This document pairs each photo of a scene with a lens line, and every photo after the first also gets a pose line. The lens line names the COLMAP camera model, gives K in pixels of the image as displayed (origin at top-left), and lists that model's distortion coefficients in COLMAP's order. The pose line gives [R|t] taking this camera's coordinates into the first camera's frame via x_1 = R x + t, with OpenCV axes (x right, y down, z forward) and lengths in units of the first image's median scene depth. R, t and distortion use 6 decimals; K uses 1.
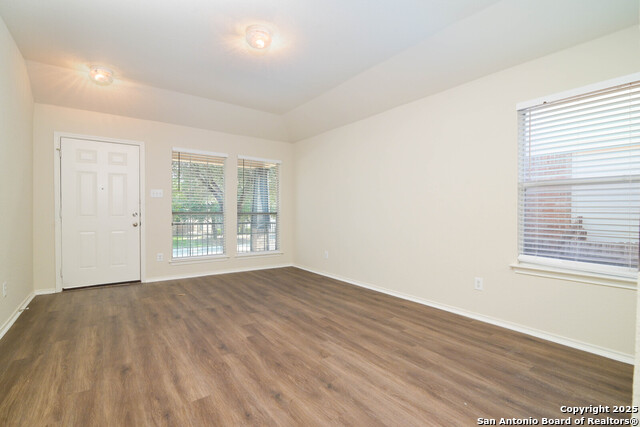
lens RADIAL K [[295.1, 0, 314.3], [0, 295.1, 212.8], [0, 0, 1]] dist [-0.017567, 0.000261]
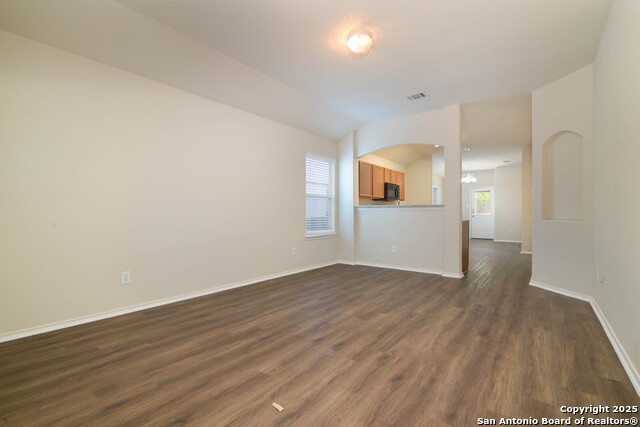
lens RADIAL K [[295.1, 0, 323.6], [0, 295.1, 211.2], [0, 0, 1]] dist [-0.017567, 0.000261]
pose [[-0.303846, 0.000568, 0.952721, -1.107373], [-0.002695, 0.999995, -0.001456, 0.013361], [-0.952717, -0.003010, -0.303843, 1.379720]]
